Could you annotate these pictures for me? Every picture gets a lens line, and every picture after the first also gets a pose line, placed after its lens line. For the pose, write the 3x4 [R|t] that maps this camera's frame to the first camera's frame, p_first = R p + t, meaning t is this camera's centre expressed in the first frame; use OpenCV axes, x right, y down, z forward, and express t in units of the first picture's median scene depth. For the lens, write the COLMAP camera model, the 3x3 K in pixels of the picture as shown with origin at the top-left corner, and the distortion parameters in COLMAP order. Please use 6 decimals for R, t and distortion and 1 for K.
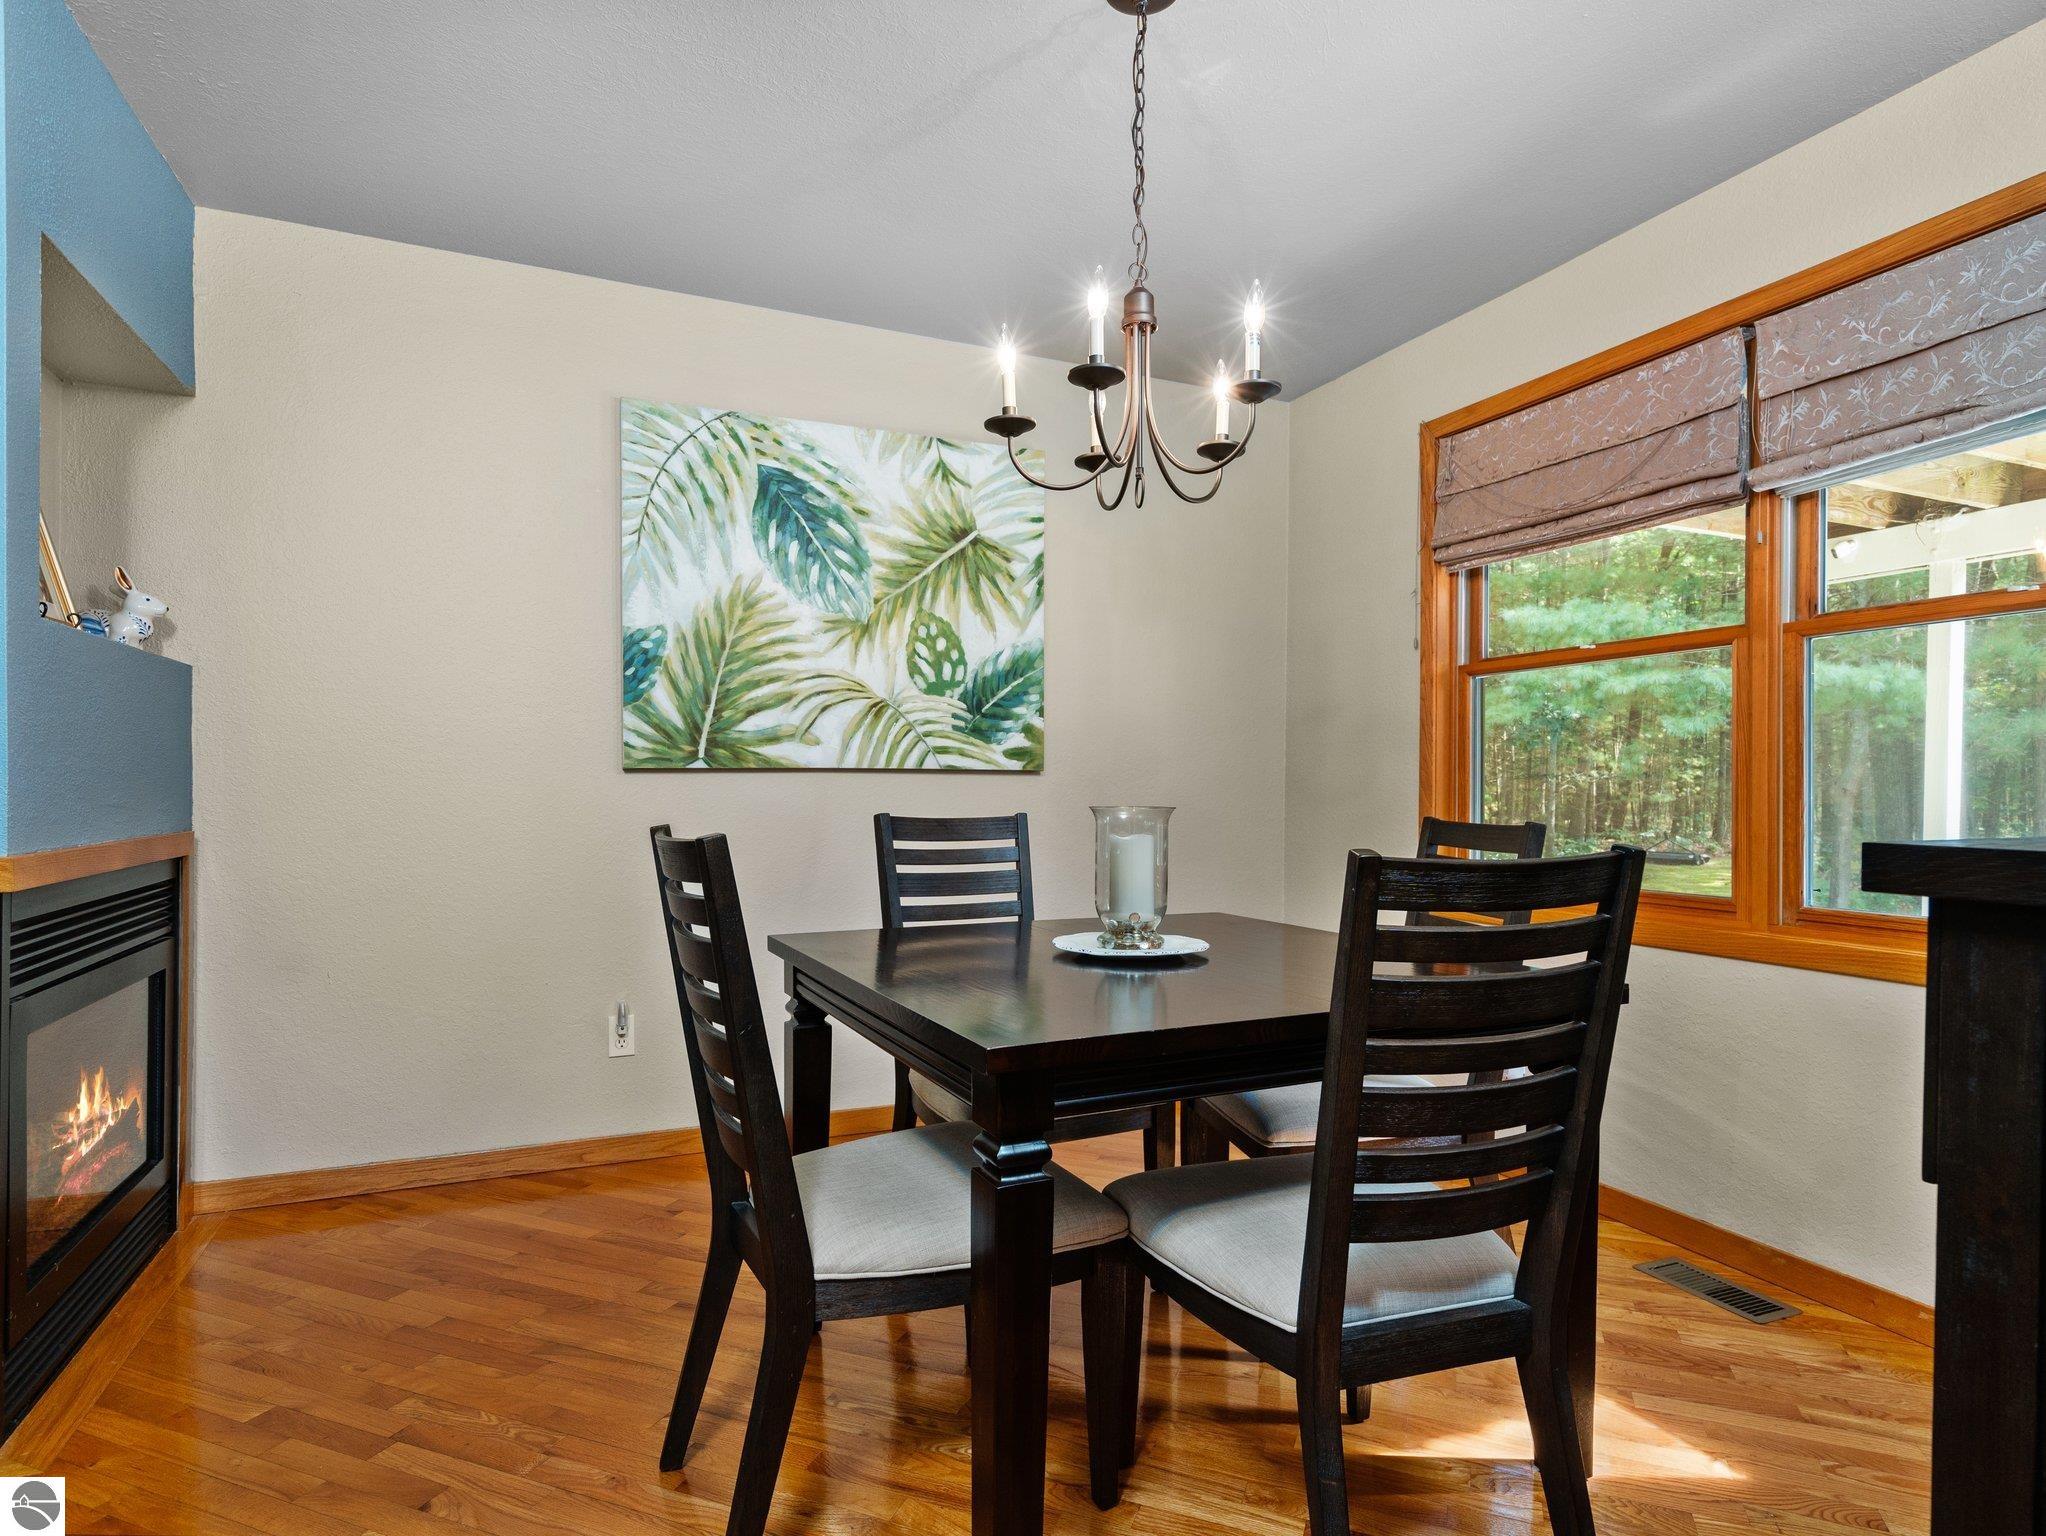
lens RADIAL K [[1093.0, 0, 1024.5], [0, 1093.0, 790.2], [0, 0, 1]] dist [-0.003070, -0.001083]
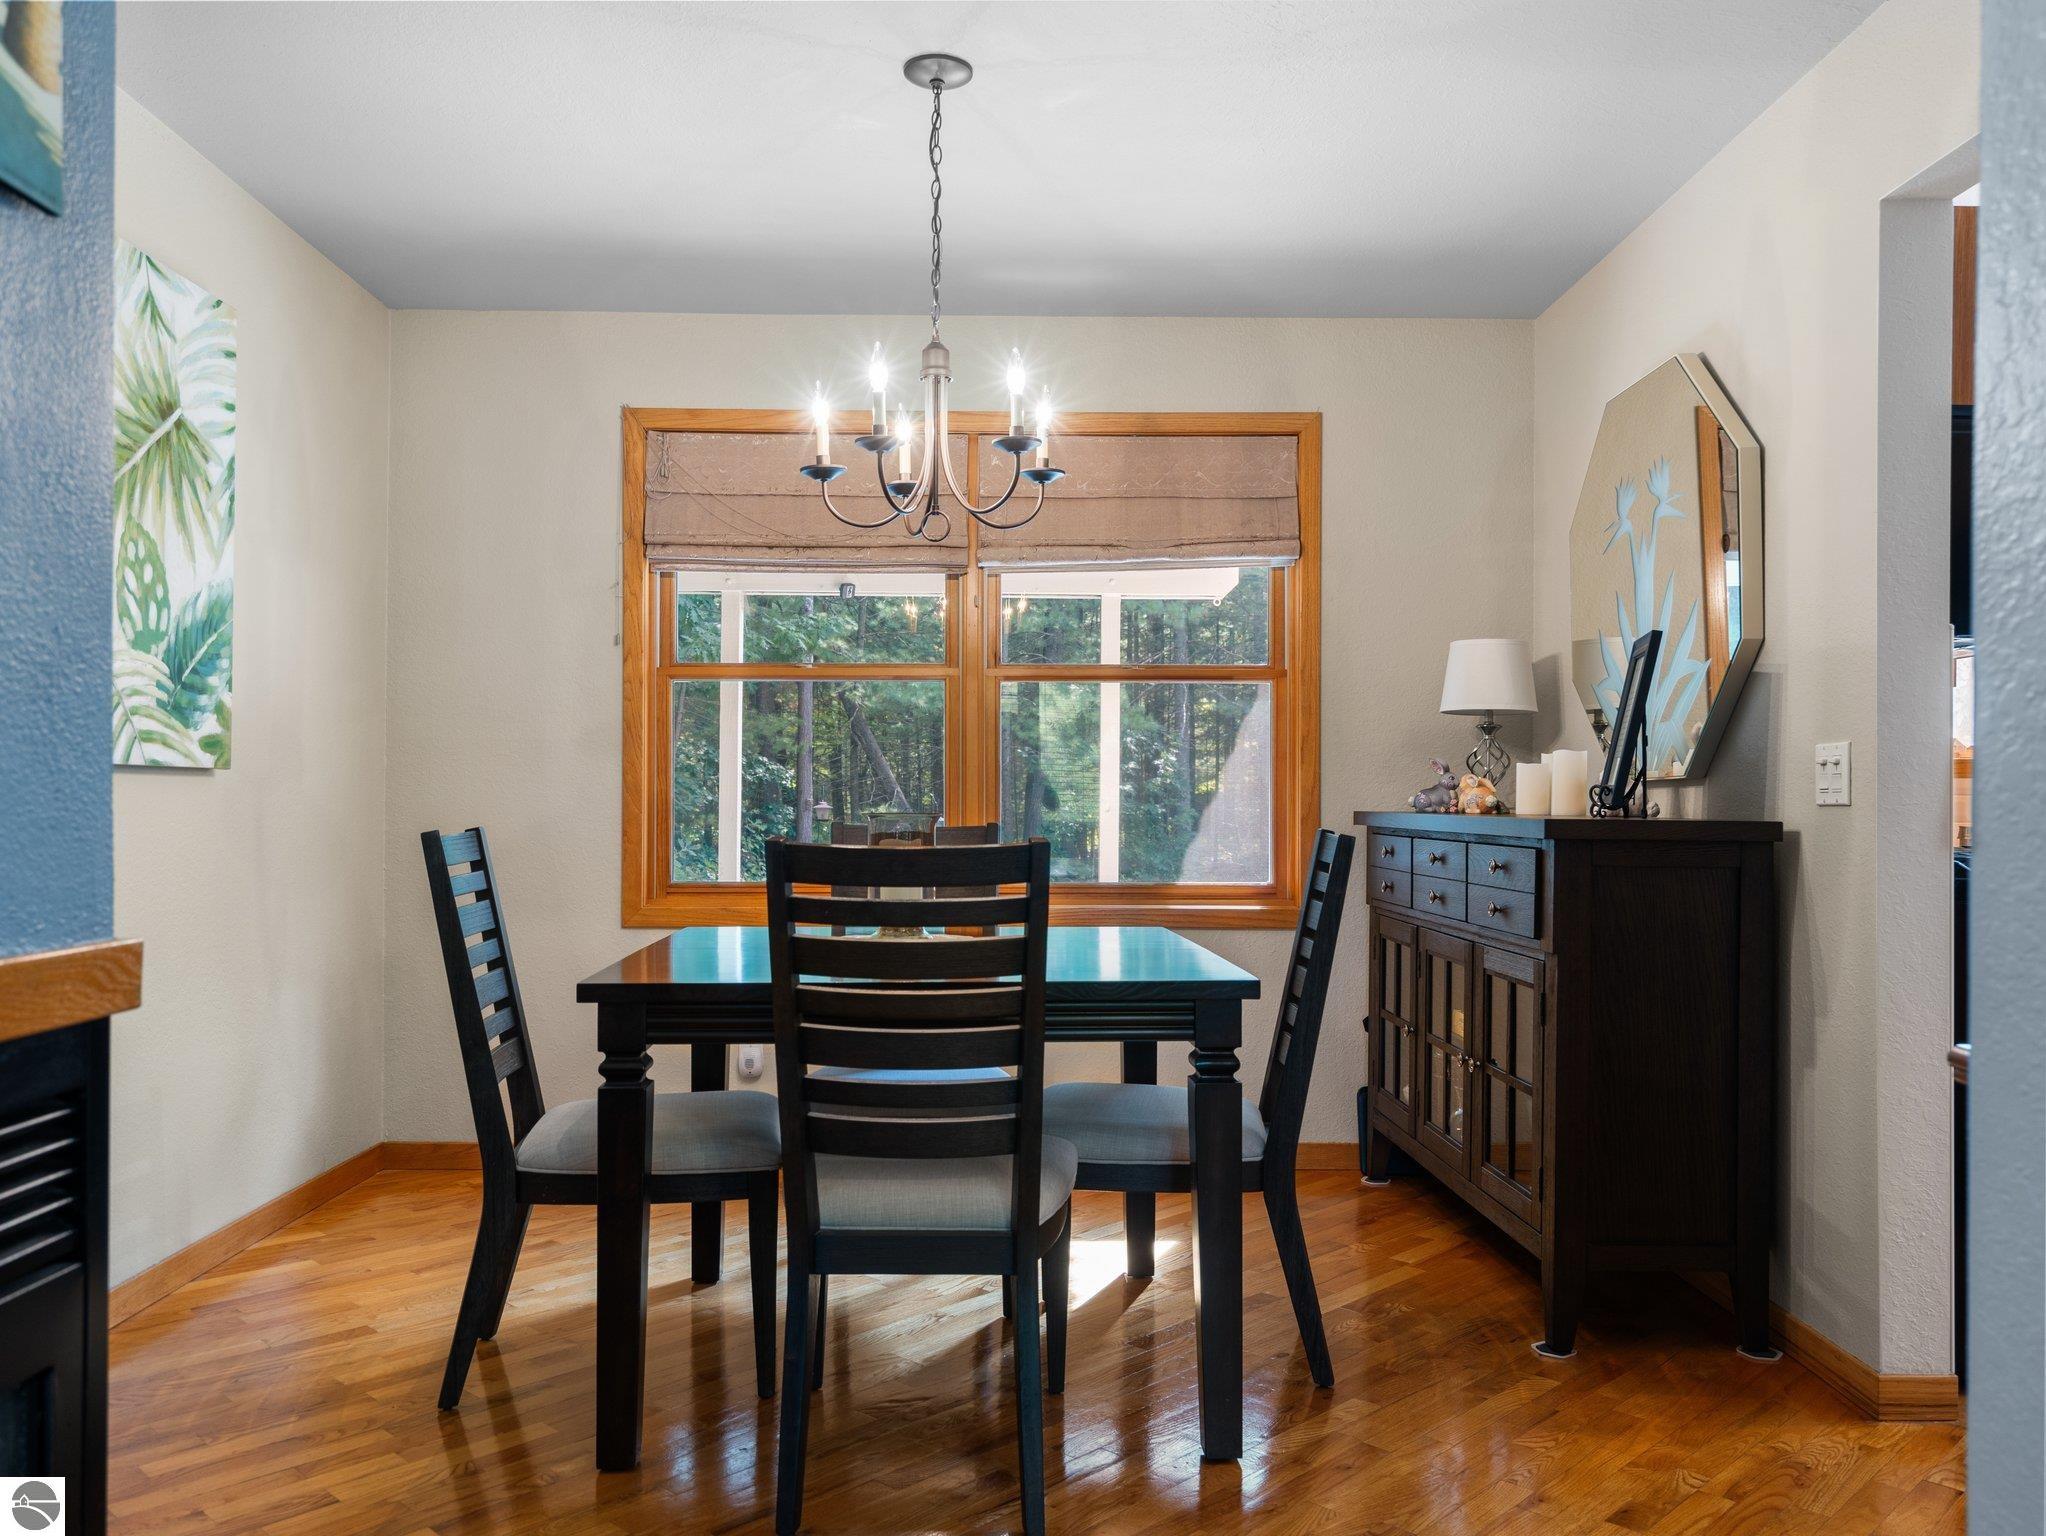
lens RADIAL K [[1472.5, 0, 1021.0], [0, 1472.5, 797.7], [0, 0, 1]] dist [0.000381, -0.001643]
pose [[0.420299, -0.001855, 0.907384, -0.655732], [-0.001324, 0.999996, 0.002657, -0.003142], [-0.907385, -0.002318, 0.420295, 0.160652]]
